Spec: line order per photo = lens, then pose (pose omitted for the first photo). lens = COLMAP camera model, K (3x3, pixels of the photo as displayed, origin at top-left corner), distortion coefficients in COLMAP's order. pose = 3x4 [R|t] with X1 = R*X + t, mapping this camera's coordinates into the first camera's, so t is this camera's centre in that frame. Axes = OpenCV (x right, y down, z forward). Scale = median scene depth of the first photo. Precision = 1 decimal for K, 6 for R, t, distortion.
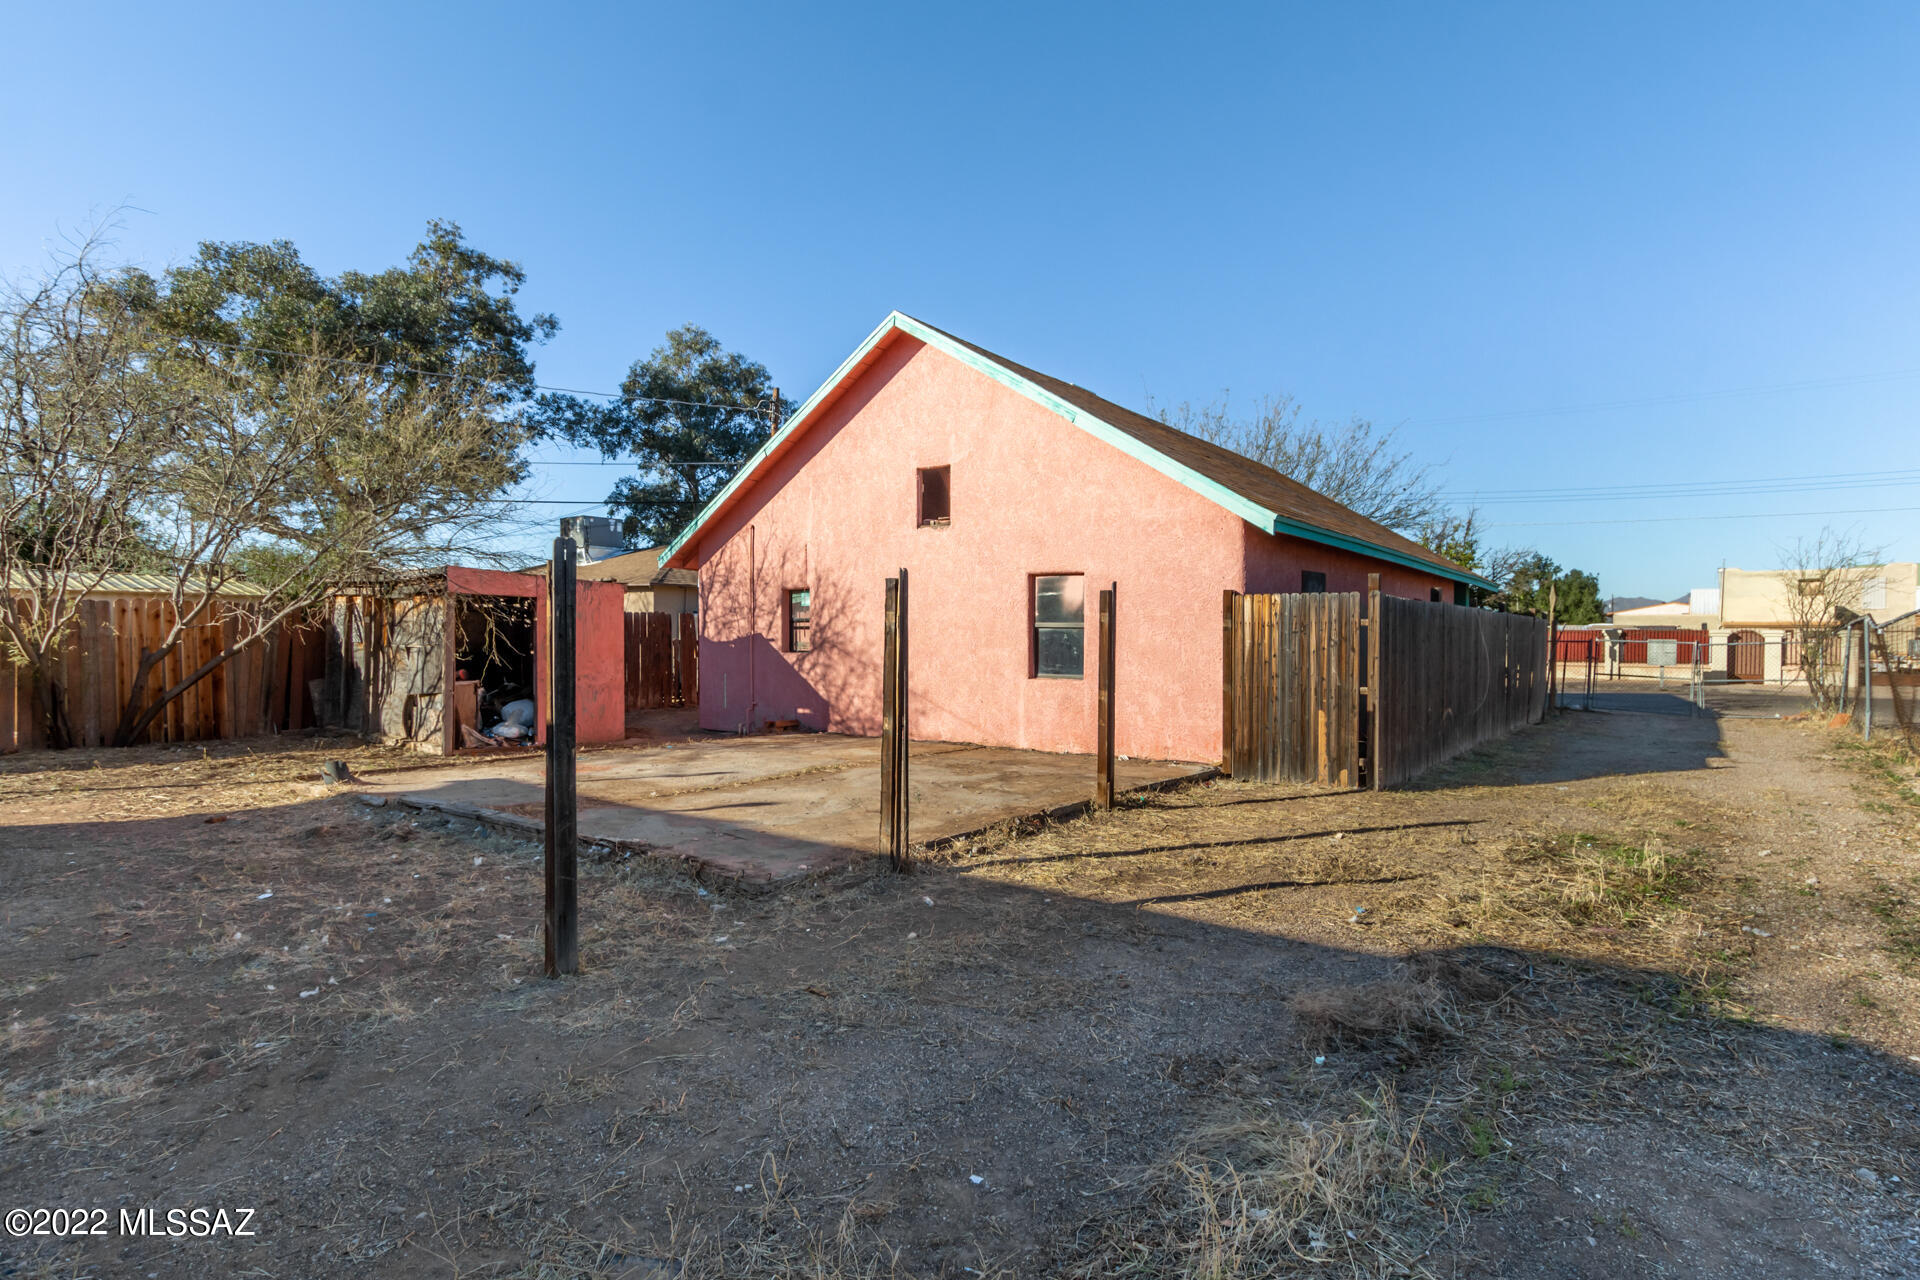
lens RADIAL K [[991.5, 0, 960.8], [0, 991.5, 642.8], [0, 0, 1]] dist [-0.000368, -0.000100]
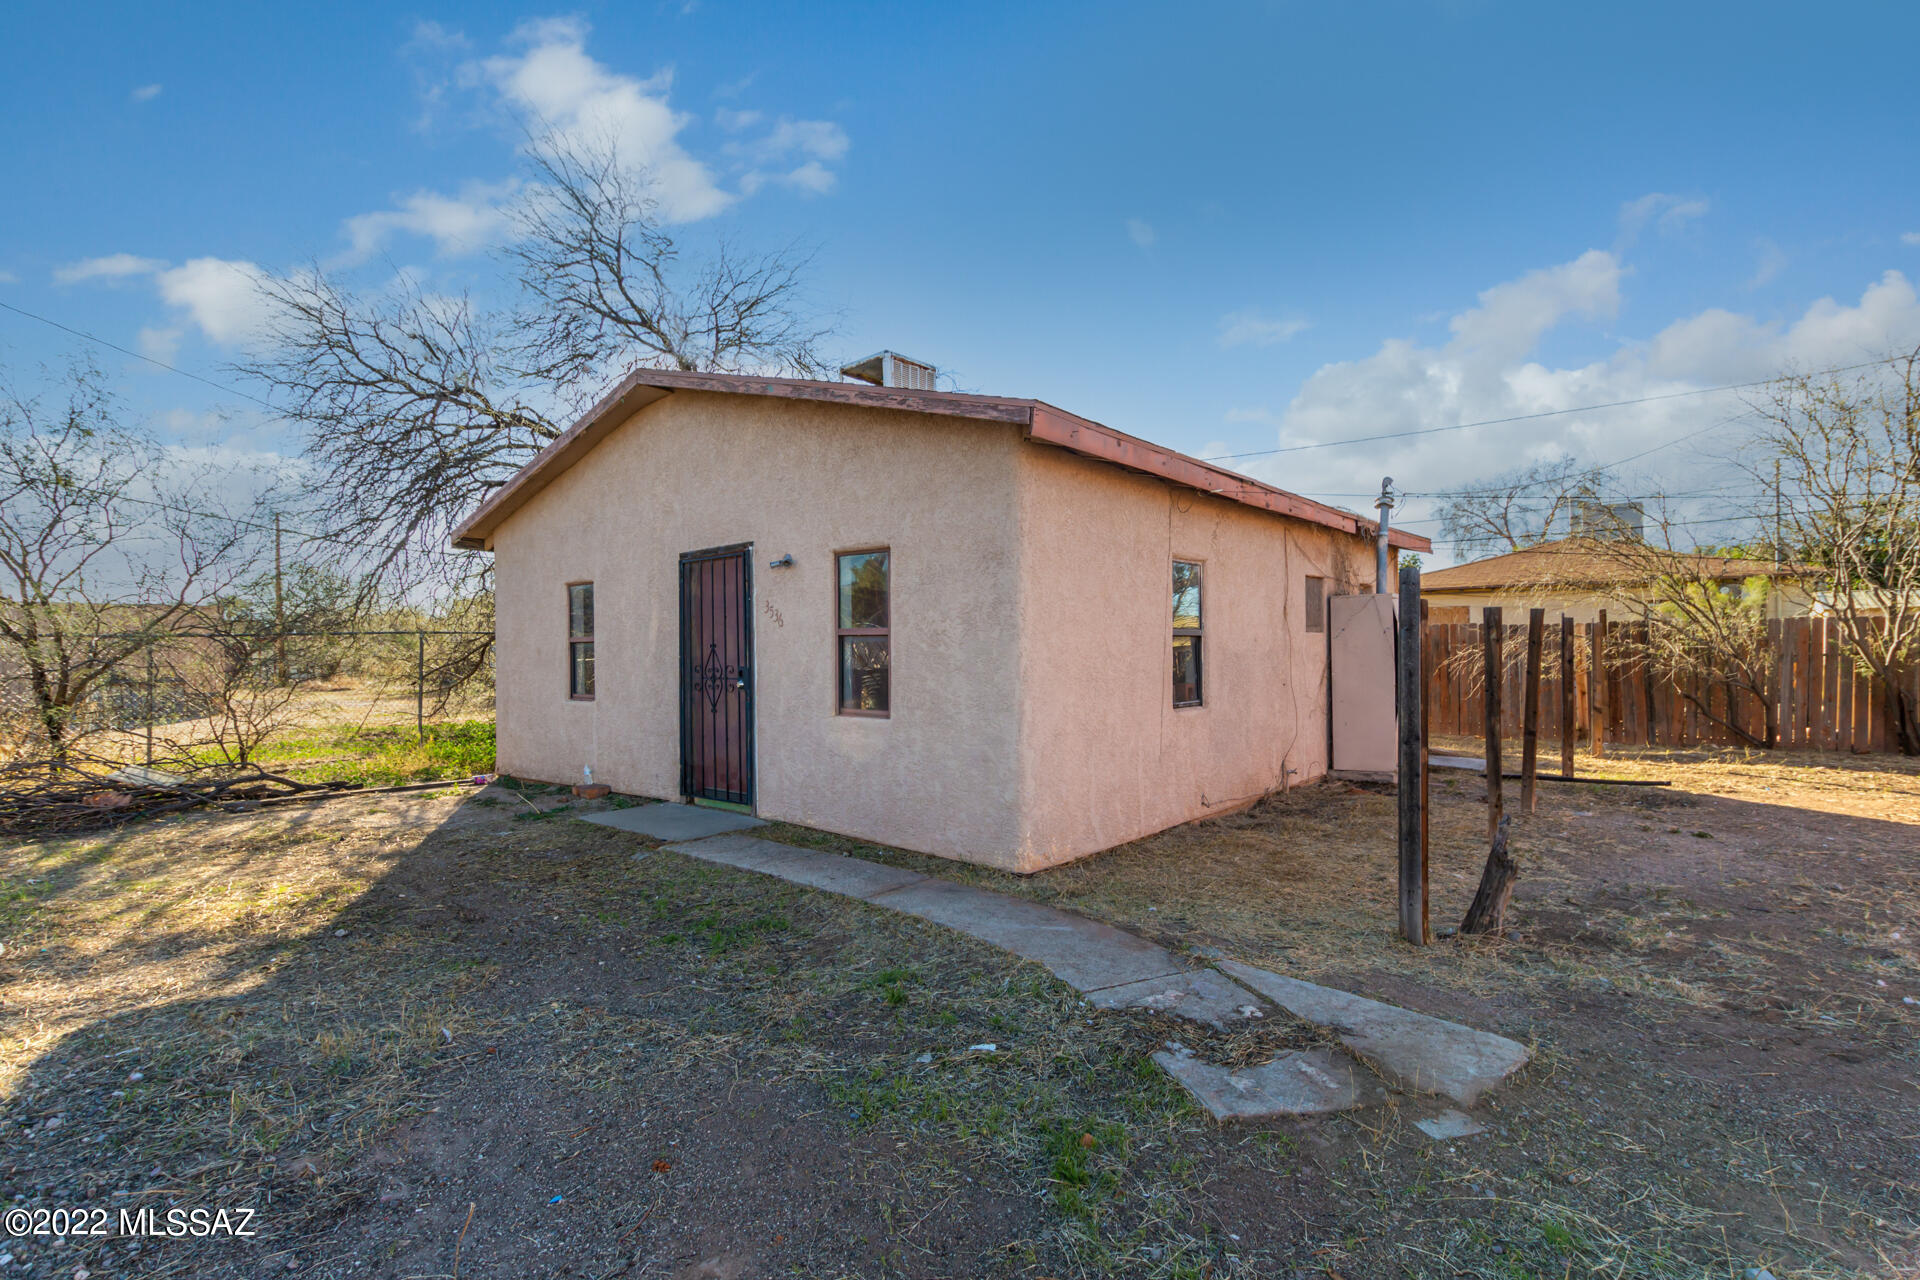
lens RADIAL K [[892.3, 0, 961.2], [0, 892.3, 650.0], [0, 0, 1]] dist [-0.000169, -0.000007]
pose [[-0.064472, -0.005793, -0.997903, 0.133861], [-0.000944, 0.999983, -0.005744, -0.000264], [0.997919, 0.000572, -0.064477, 0.035098]]
